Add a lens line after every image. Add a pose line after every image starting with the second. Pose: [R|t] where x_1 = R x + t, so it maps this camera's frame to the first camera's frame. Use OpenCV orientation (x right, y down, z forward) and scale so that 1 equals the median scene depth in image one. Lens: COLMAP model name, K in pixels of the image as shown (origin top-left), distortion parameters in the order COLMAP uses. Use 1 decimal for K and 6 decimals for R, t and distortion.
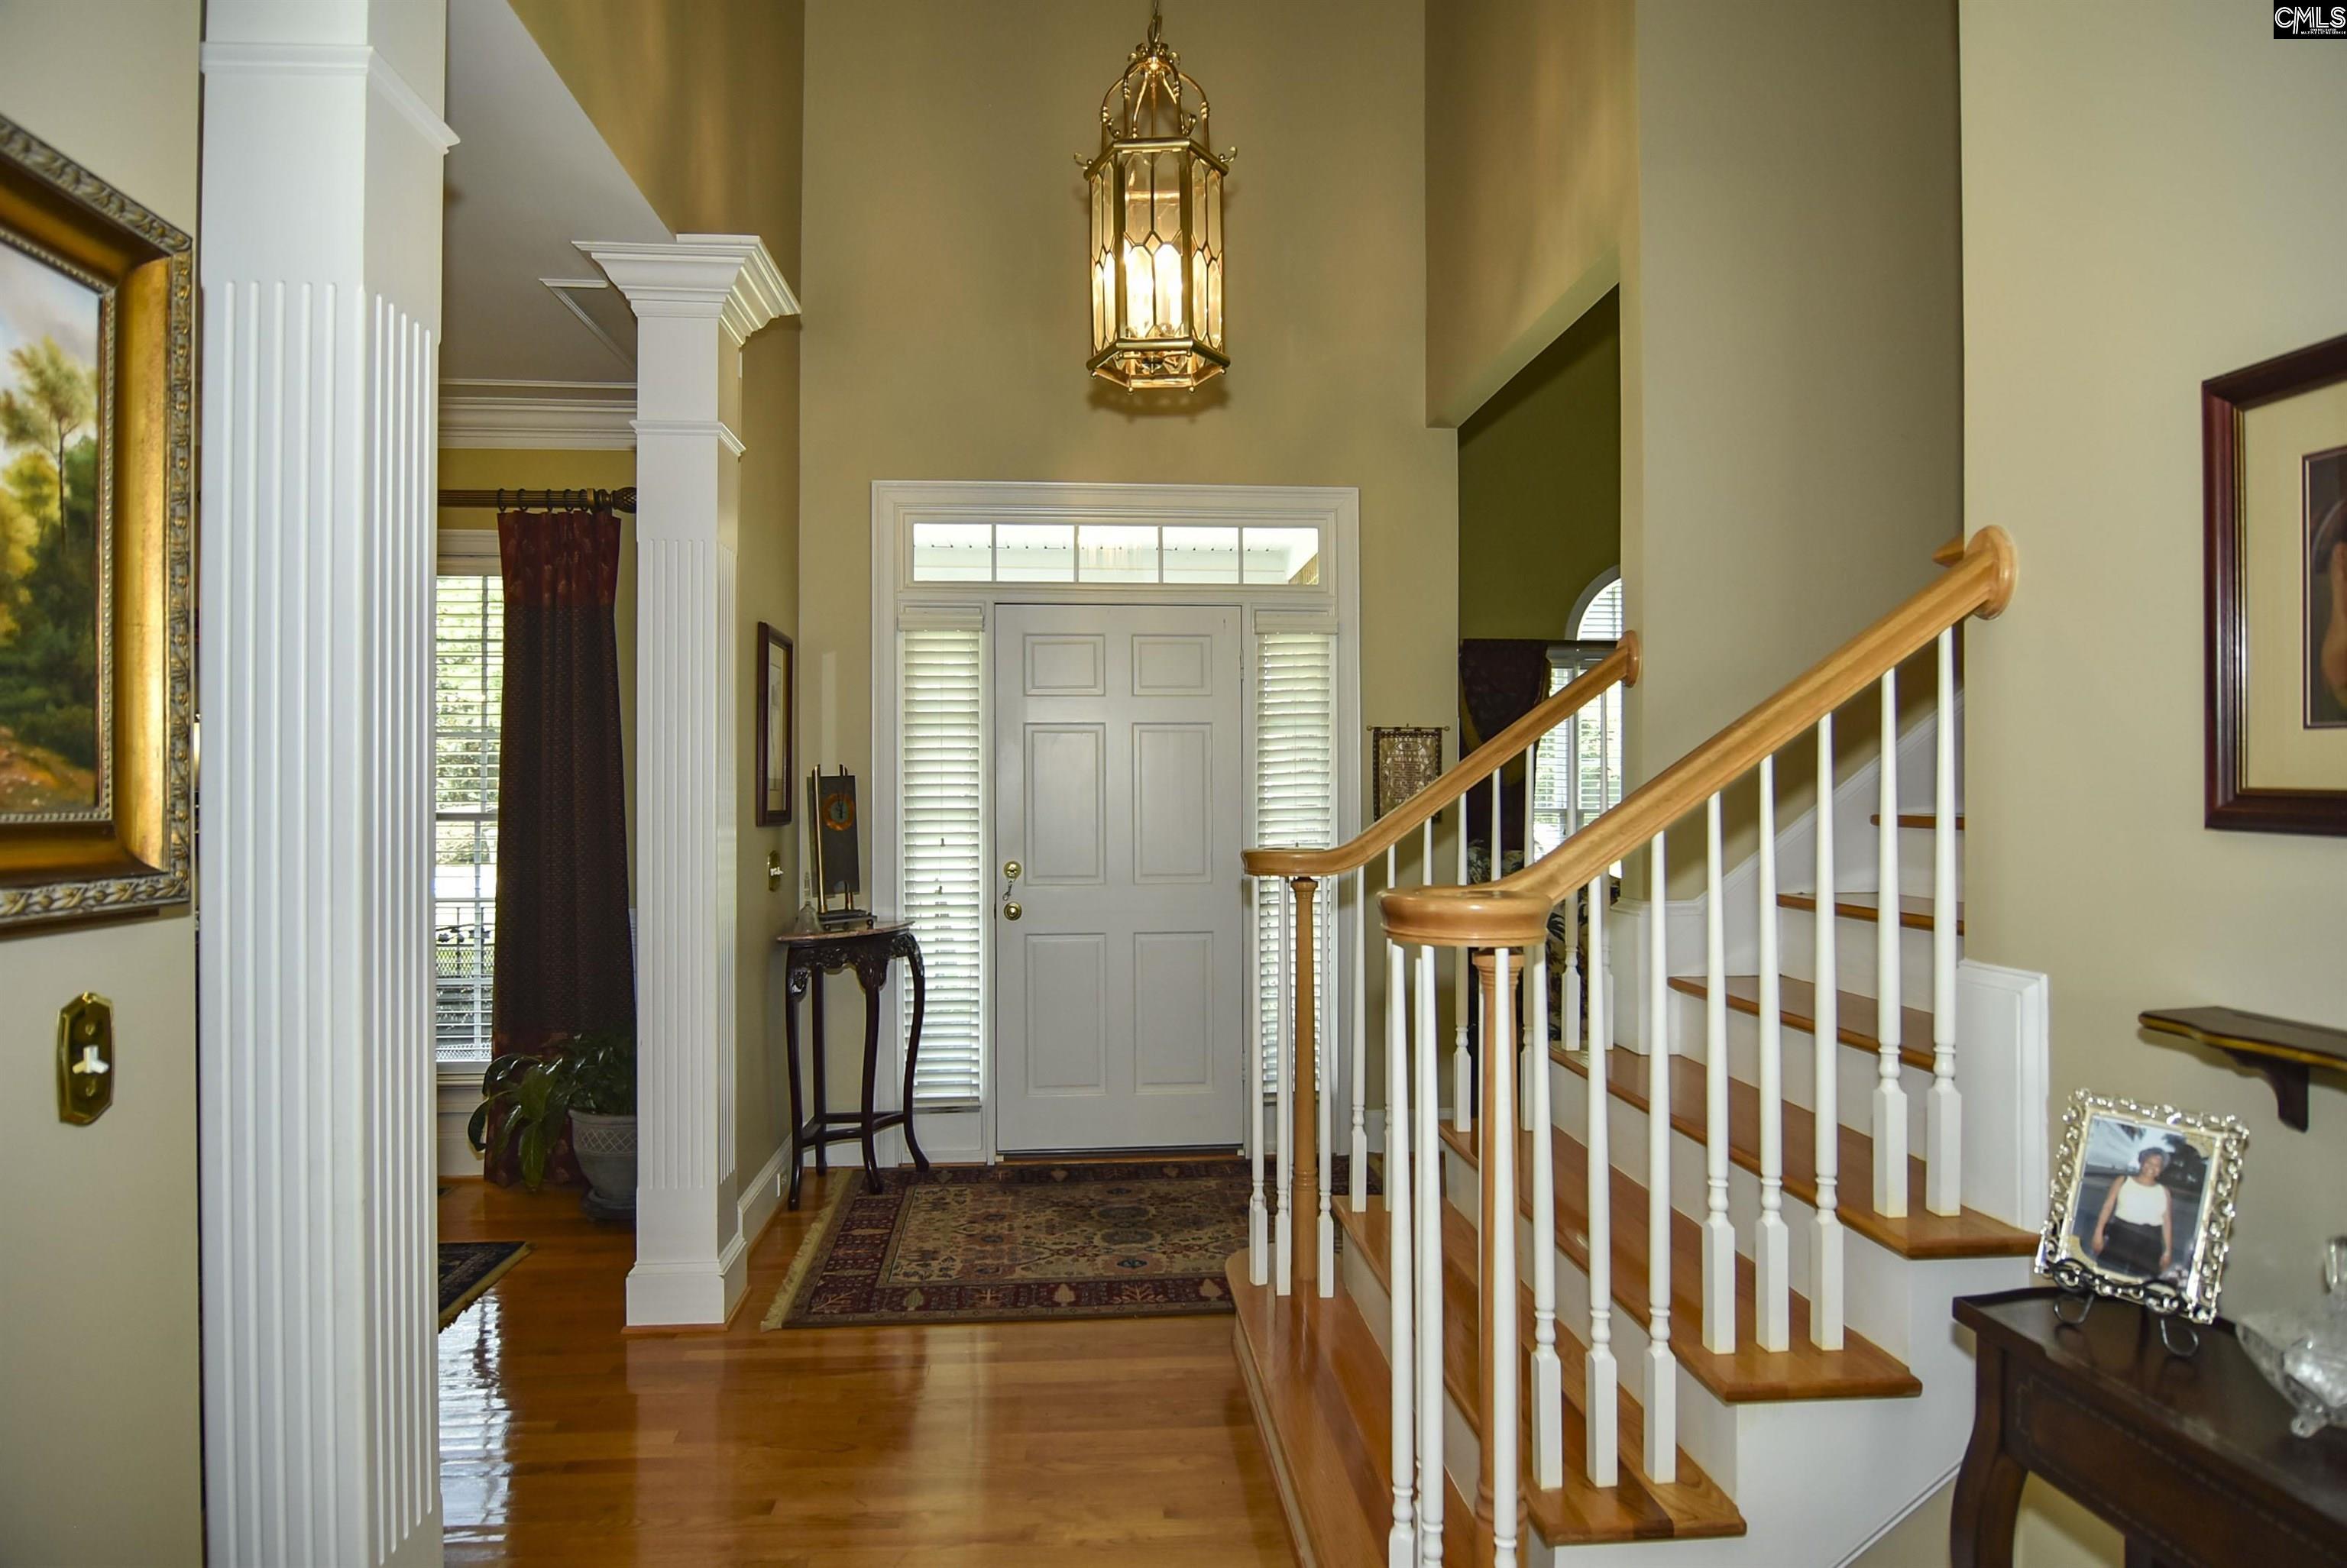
lens RADIAL K [[1258.2, 0, 1173.5], [0, 1258.2, 784.0], [0, 0, 1]] dist [-0.019721, -0.001793]
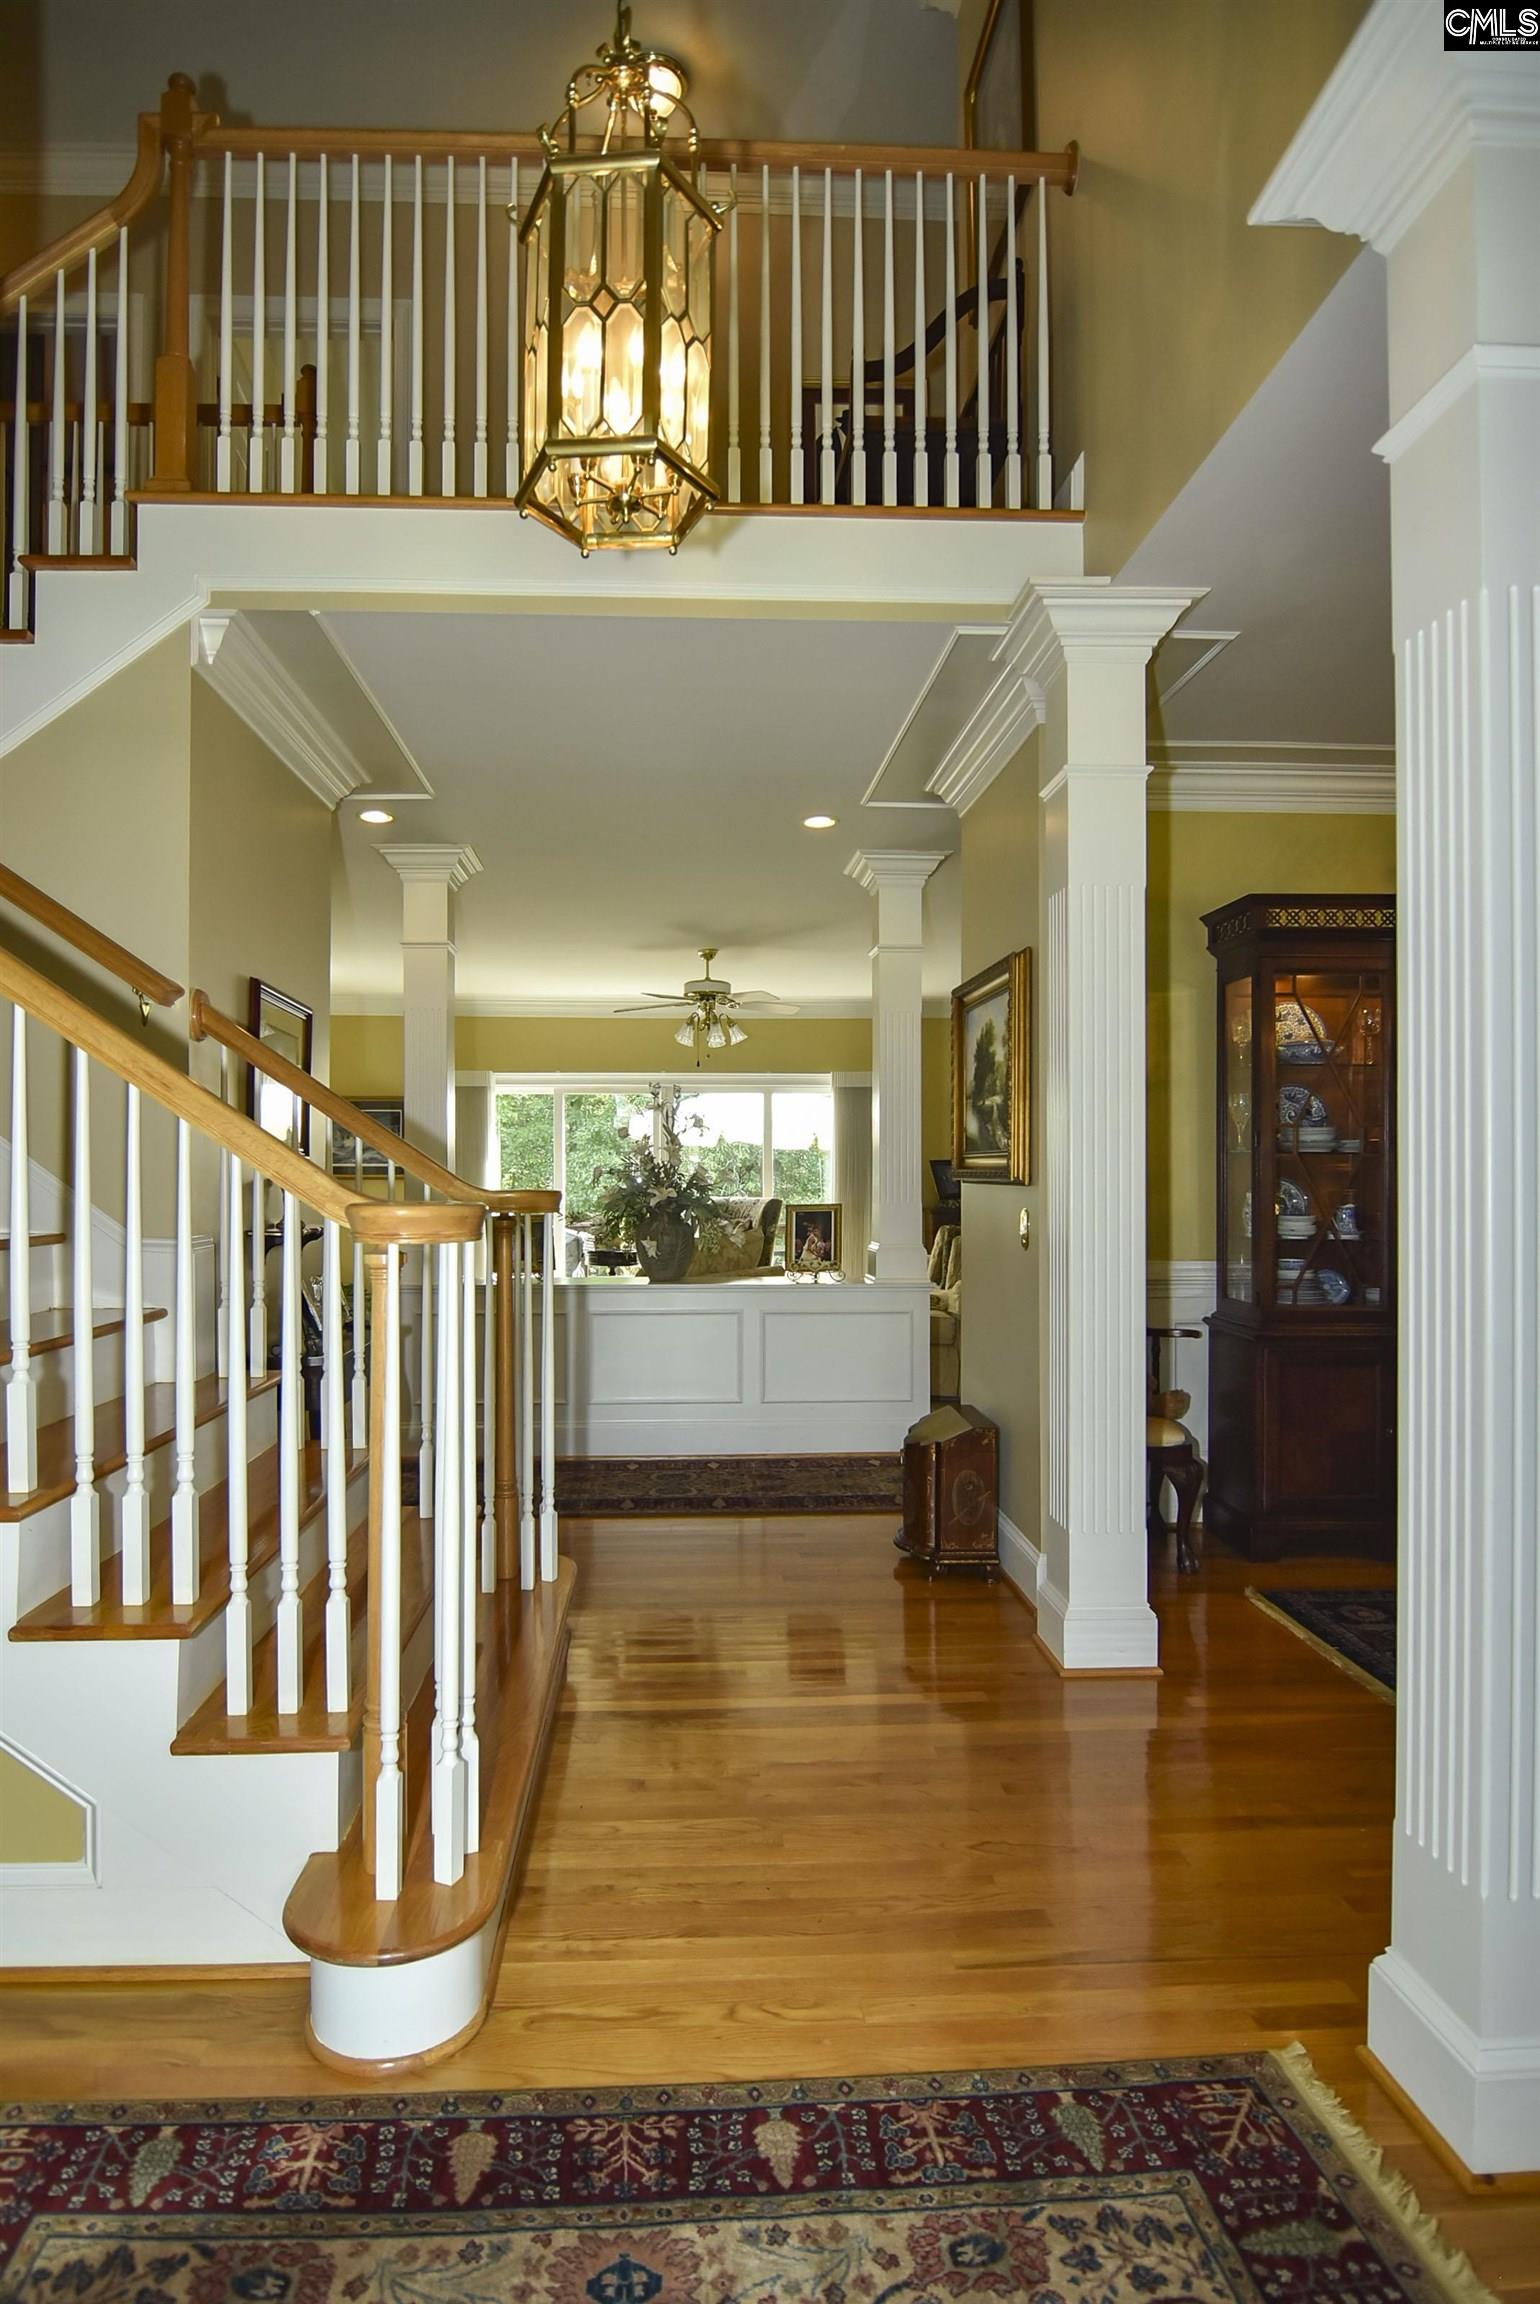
lens RADIAL K [[1277.9, 0, 770.0], [0, 1277.9, 1152.0], [0, 0, 1]] dist [-0.021056, -0.000816]
pose [[-0.999998, 0.000483, 0.002112, -0.084411], [0.000440, 0.999799, -0.020063, 0.034138], [-0.002122, -0.020062, -0.999796, 1.487640]]
